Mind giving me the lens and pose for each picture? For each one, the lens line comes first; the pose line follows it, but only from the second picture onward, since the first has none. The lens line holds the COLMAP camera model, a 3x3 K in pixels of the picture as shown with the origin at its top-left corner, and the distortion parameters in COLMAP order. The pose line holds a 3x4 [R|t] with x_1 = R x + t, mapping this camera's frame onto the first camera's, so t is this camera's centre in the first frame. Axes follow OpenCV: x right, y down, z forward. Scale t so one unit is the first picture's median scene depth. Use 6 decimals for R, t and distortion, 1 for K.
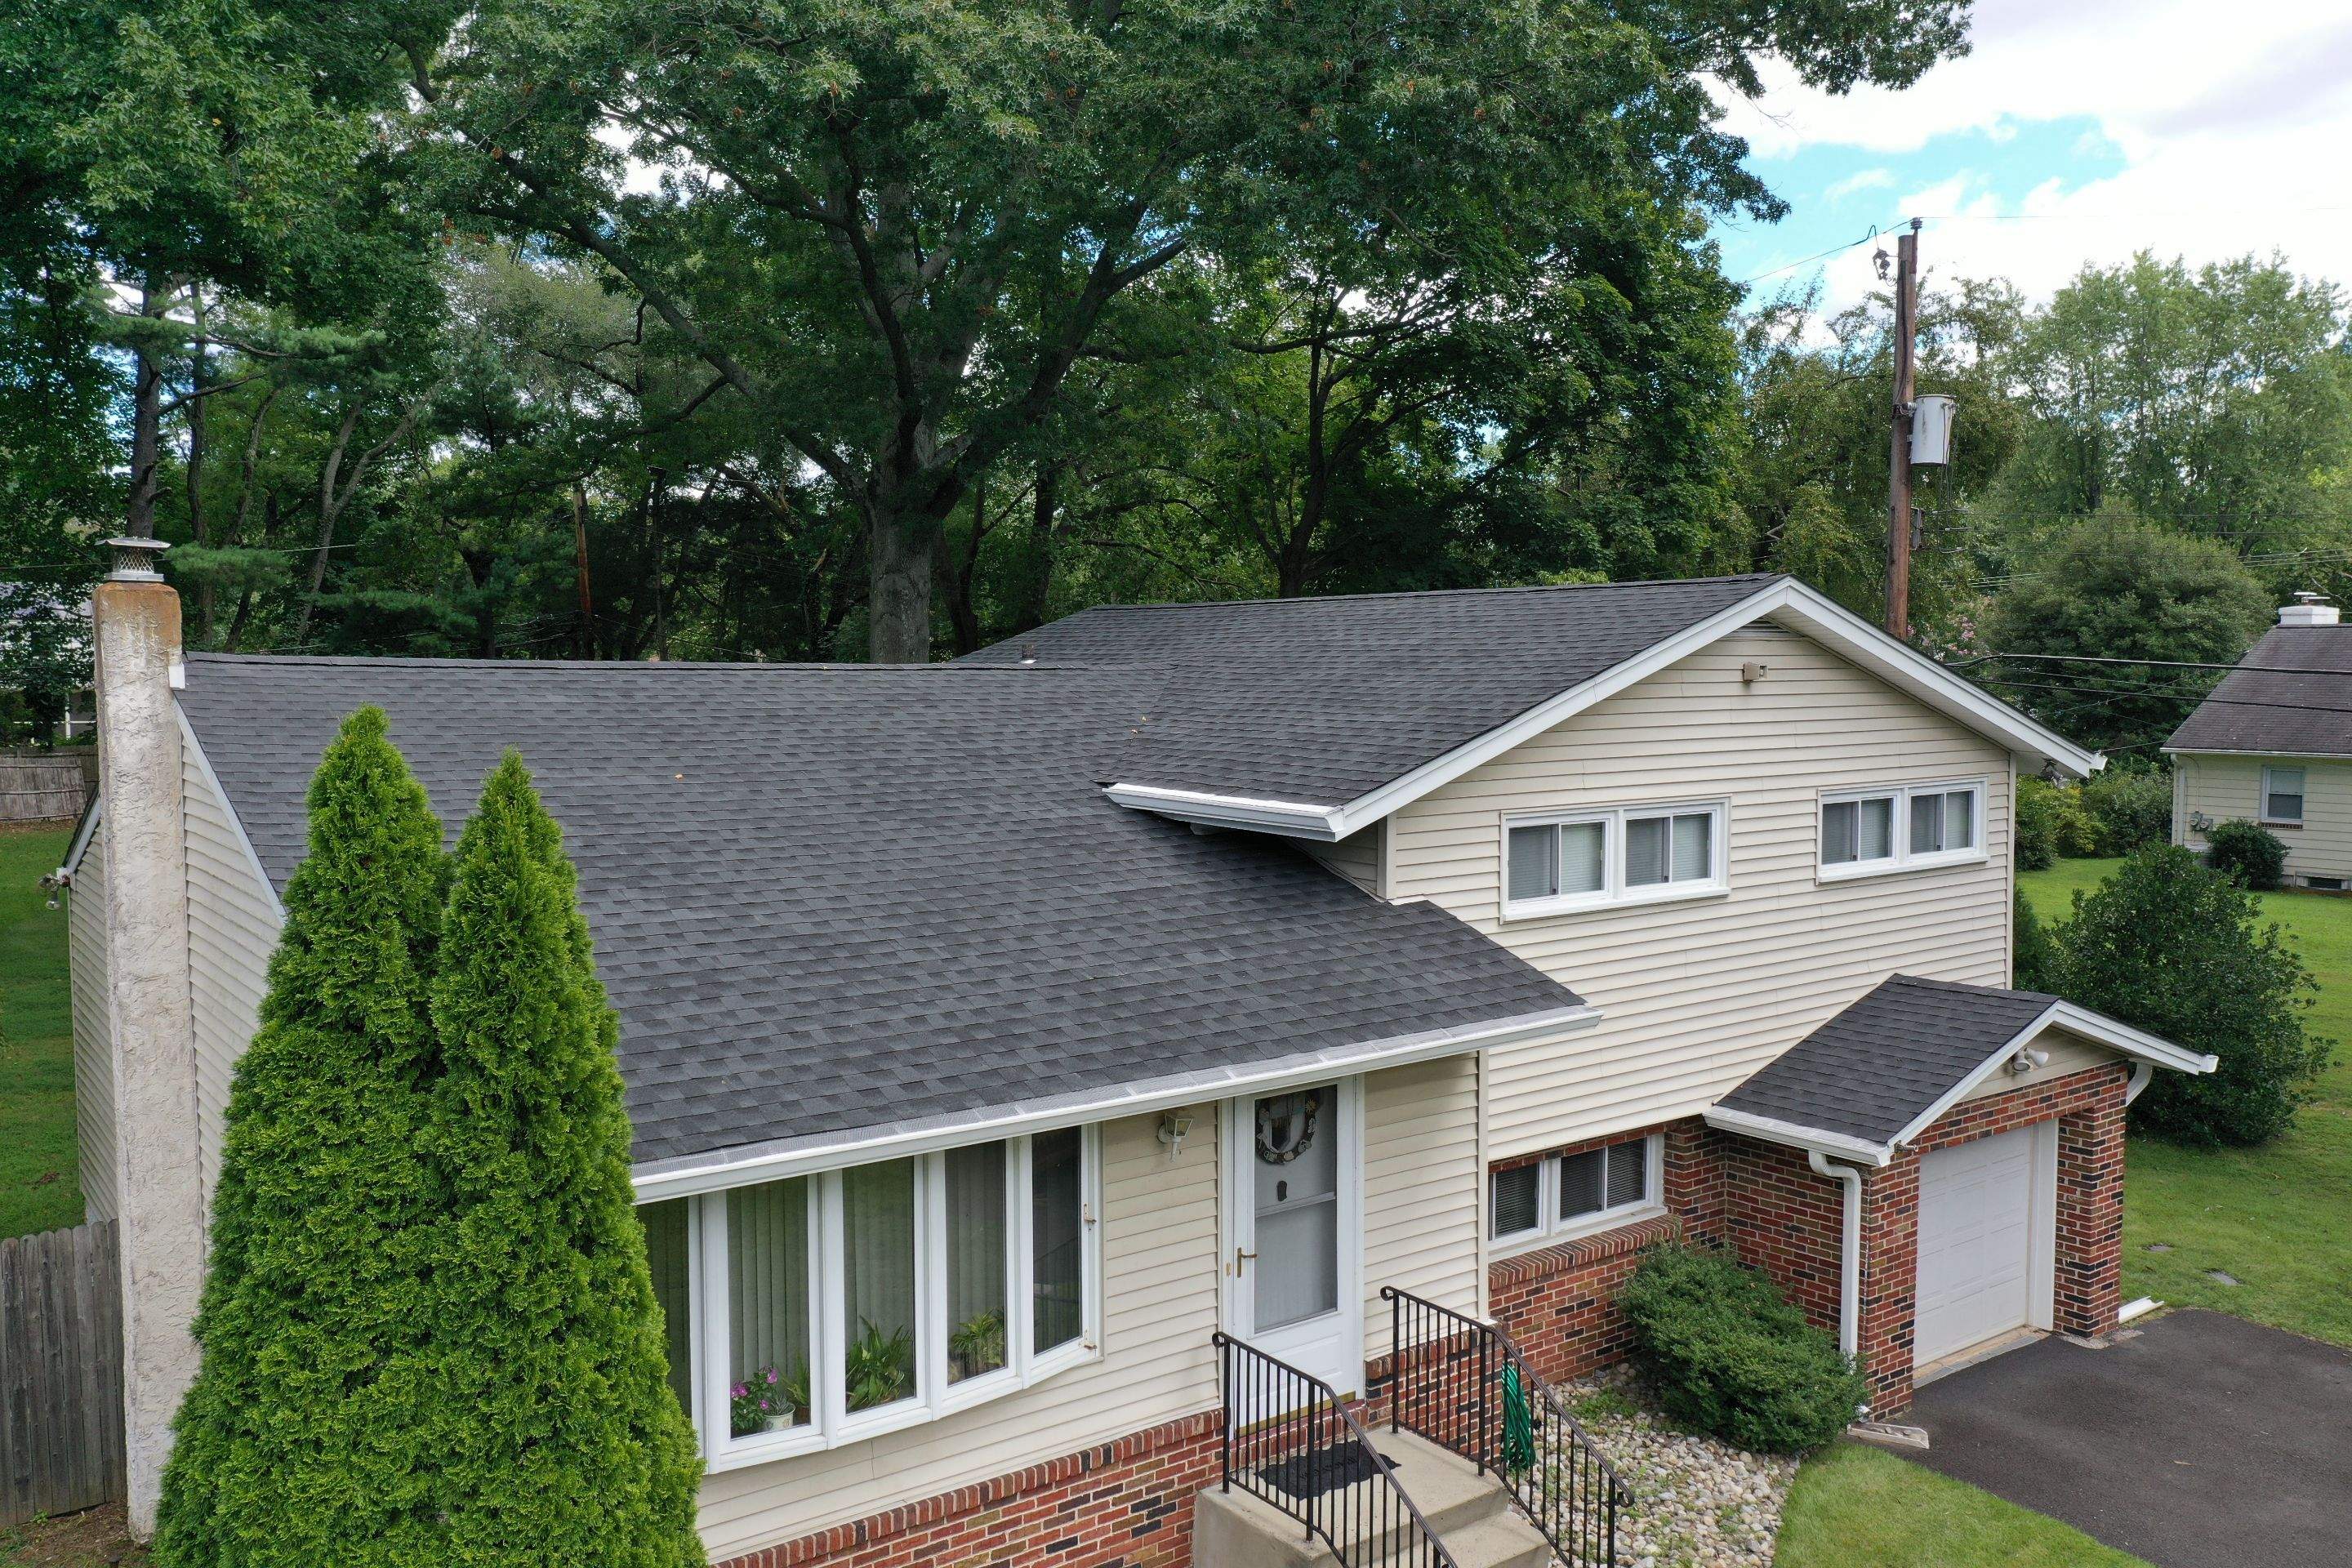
lens RADIAL K [[1873.3, 0, 1177.6], [0, 1873.3, 788.9], [0, 0, 1]] dist [0.012561, 0.003182]
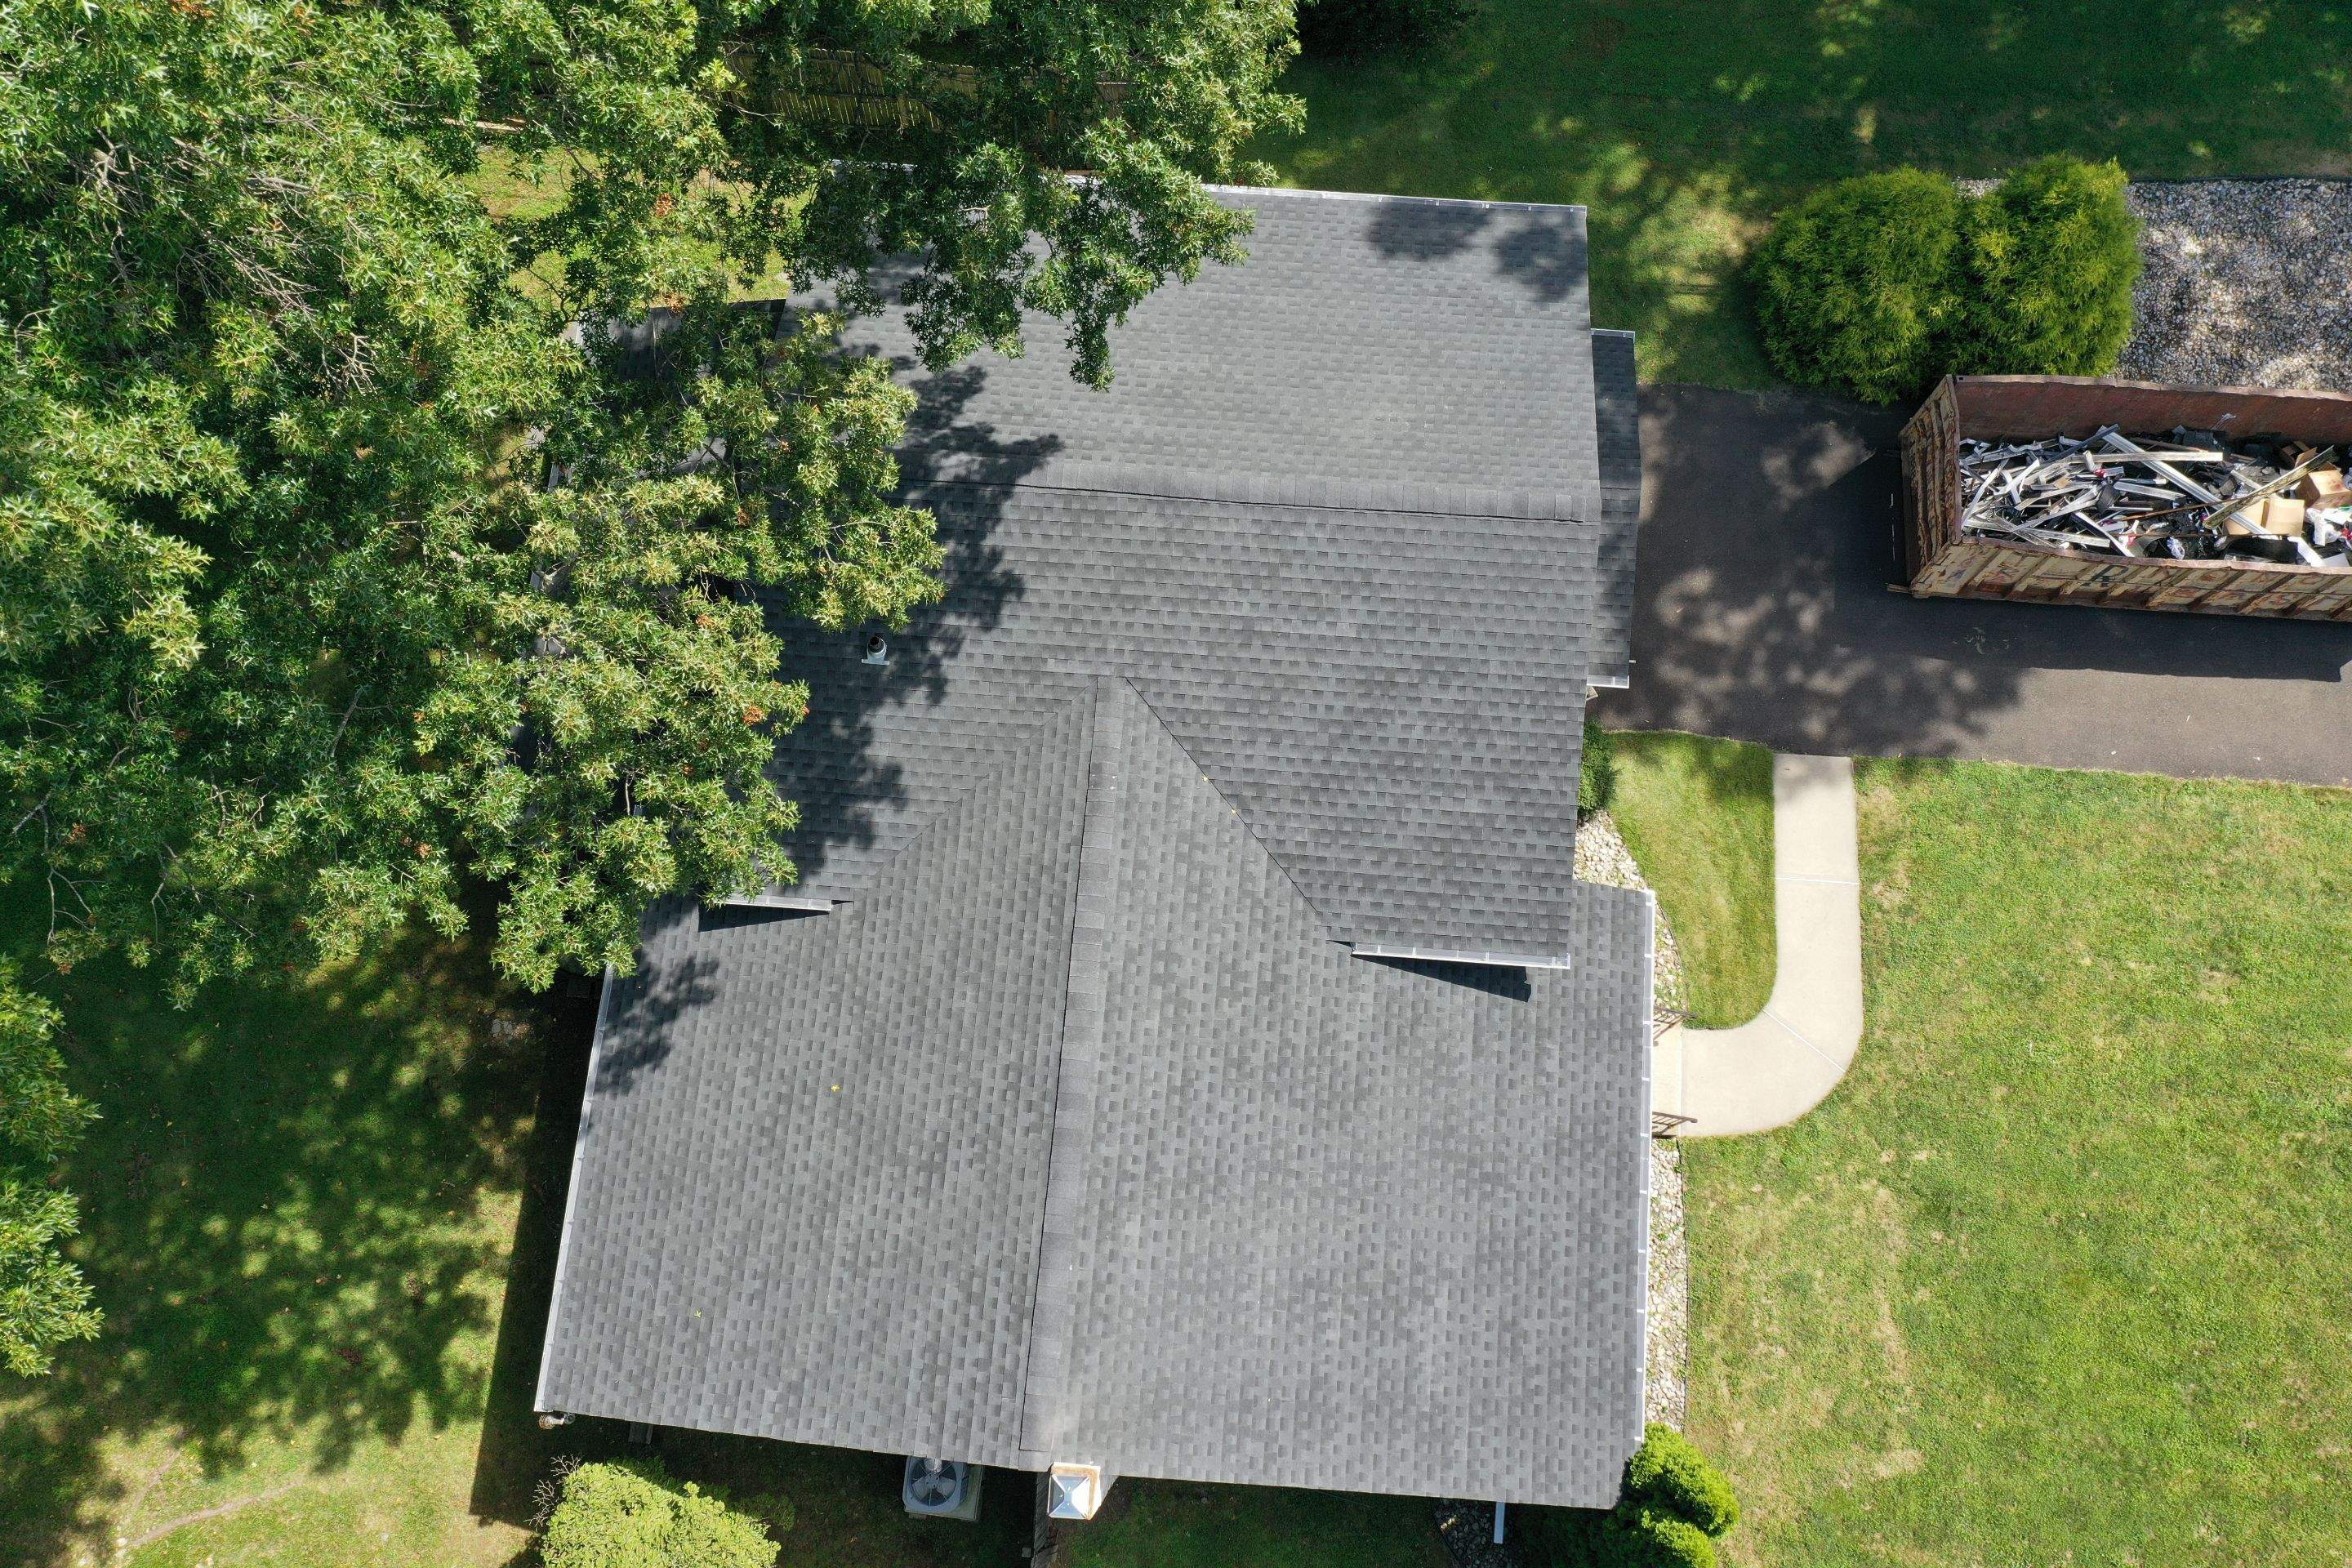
lens RADIAL K [[1873.3, 0, 1178.4], [0, 1873.3, 784.2], [0, 0, 1]] dist [0.012561, 0.003182]
pose [[0.663225, -0.722972, 0.193503, -0.338003], [0.070499, 0.317749, 0.945550, -1.535139], [-0.745092, -0.613471, 0.261708, 0.799933]]
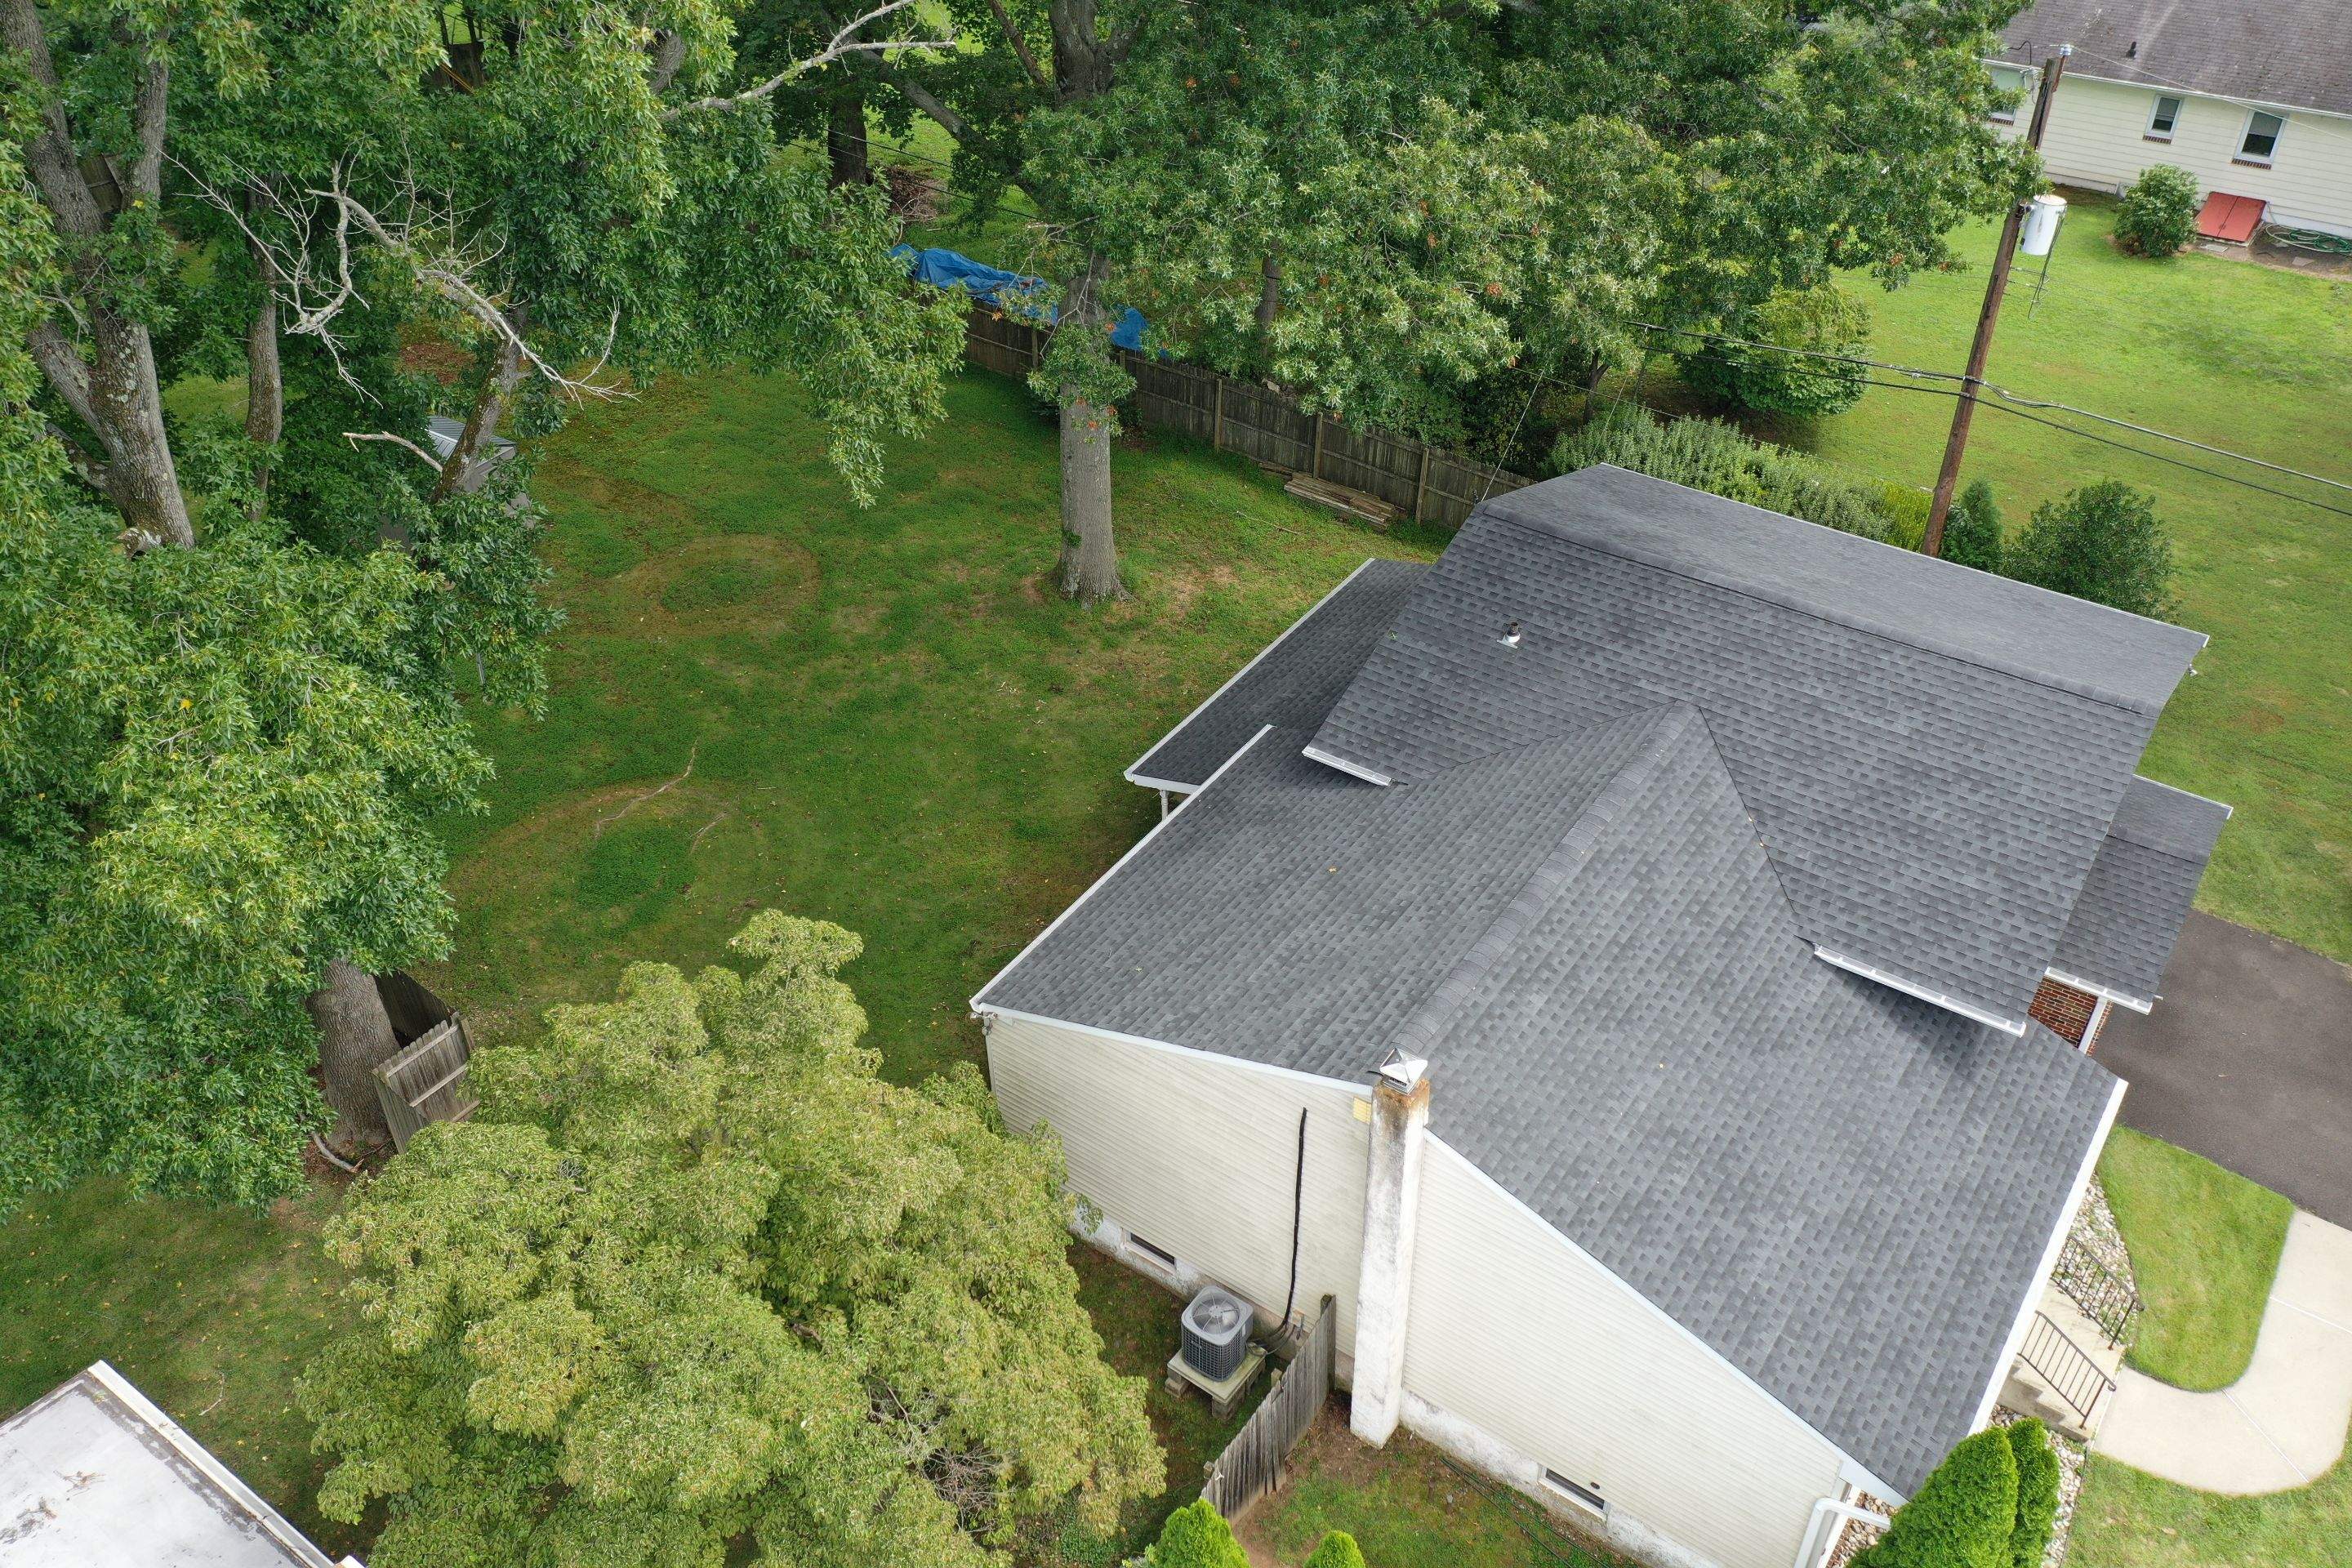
lens RADIAL K [[1873.3, 0, 1179.1], [0, 1873.3, 787.6], [0, 0, 1]] dist [0.012561, 0.003182]
pose [[0.949414, -0.207101, 0.236056, -0.949799], [0.037443, 0.821000, 0.569700, -1.102579], [-0.311787, -0.532042, 0.787223, -0.055074]]
